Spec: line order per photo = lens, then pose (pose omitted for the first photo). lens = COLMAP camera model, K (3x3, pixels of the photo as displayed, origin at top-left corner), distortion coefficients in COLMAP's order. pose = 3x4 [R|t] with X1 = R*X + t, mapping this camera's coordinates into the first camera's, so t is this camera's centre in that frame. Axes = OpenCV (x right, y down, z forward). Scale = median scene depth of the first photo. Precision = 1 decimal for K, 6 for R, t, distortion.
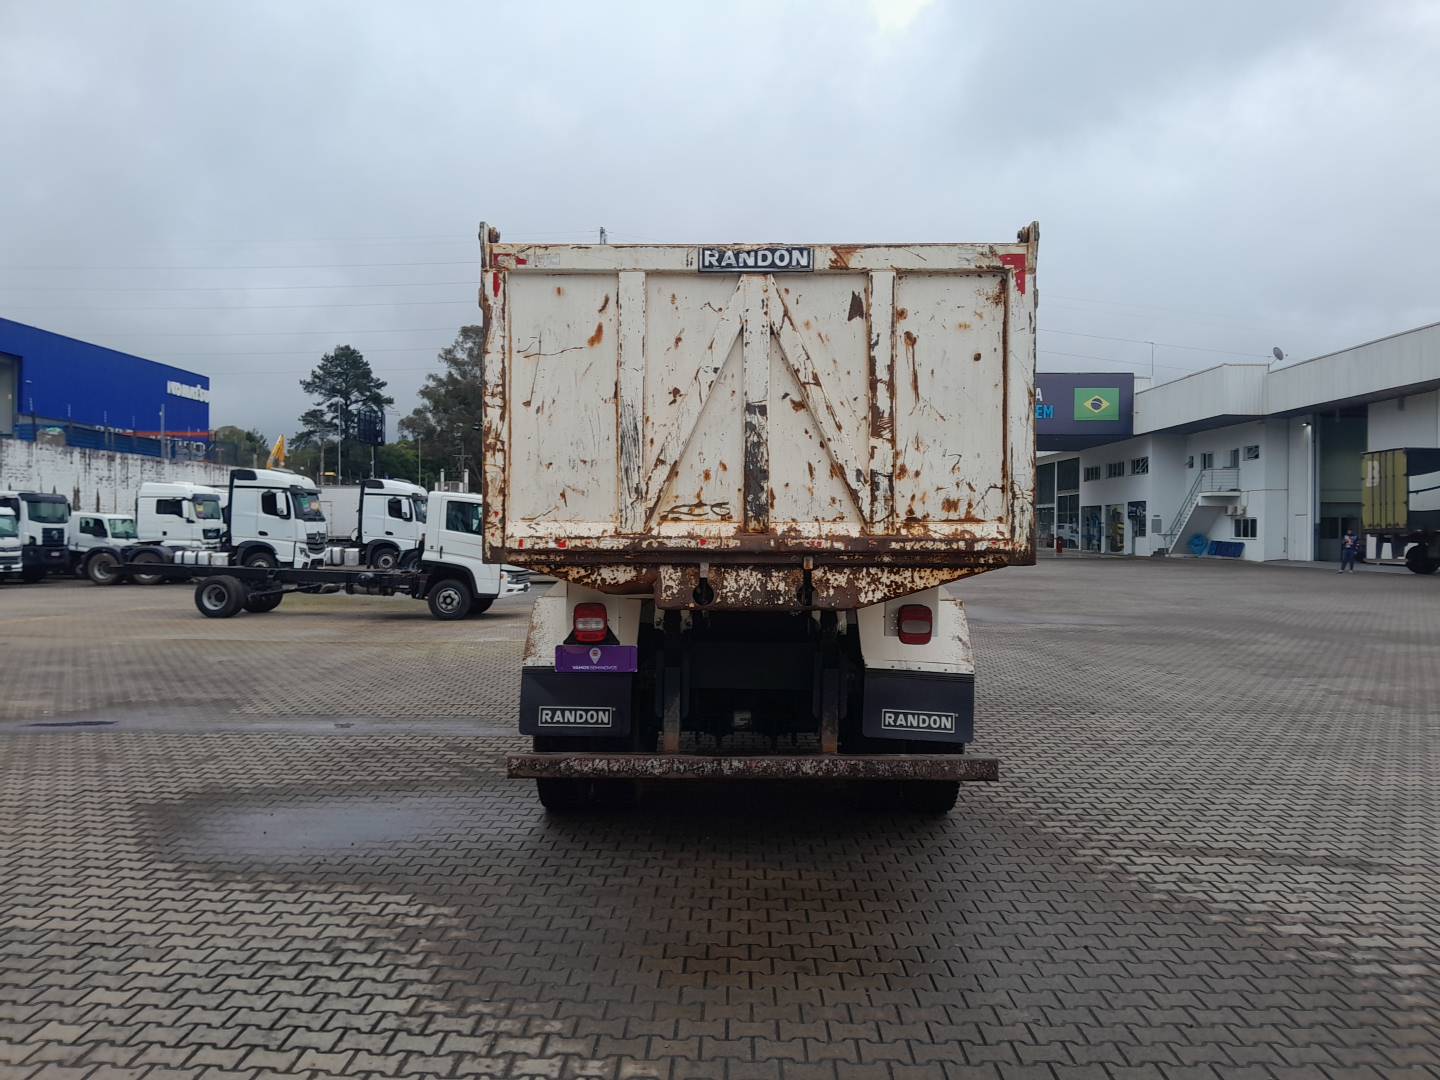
lens RADIAL K [[1088.5, 0, 720.0], [0, 1088.5, 540.0], [0, 0, 1]] dist [0.081520, -0.138240]
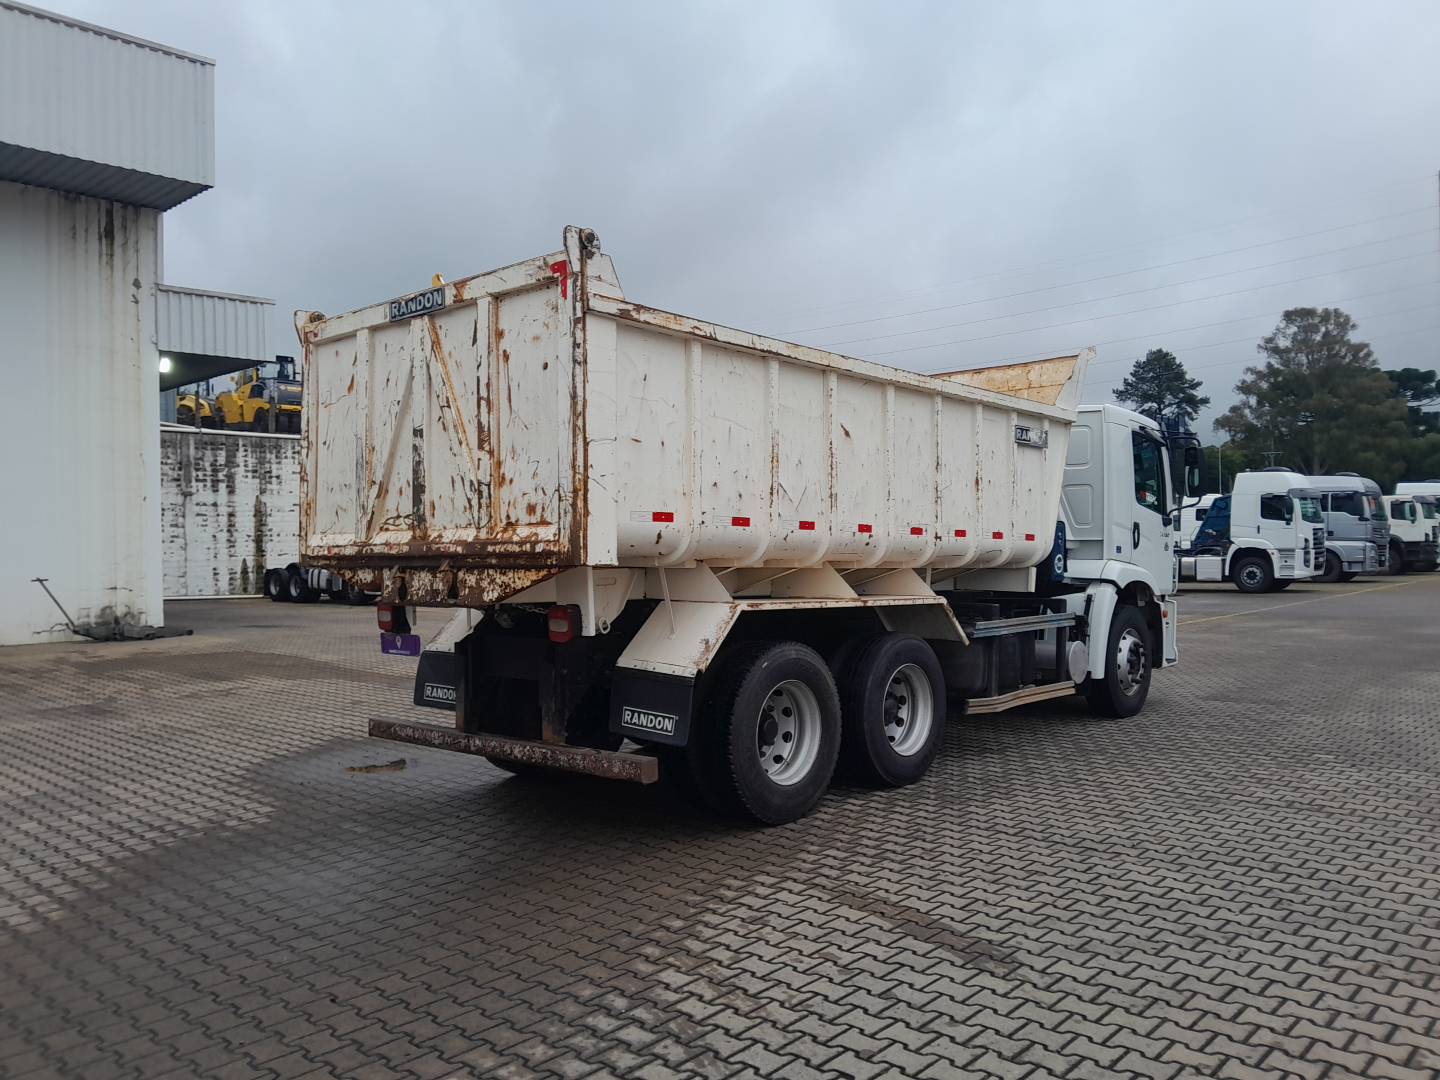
lens RADIAL K [[1088.5, 0, 720.0], [0, 1088.5, 540.0], [0, 0, 1]] dist [0.081520, -0.138240]
pose [[0.754363, -0.019408, -0.656170, 1.041073], [0.014735, 0.999812, -0.012633, 0.013524], [0.656292, -0.000139, 0.754507, 0.329250]]
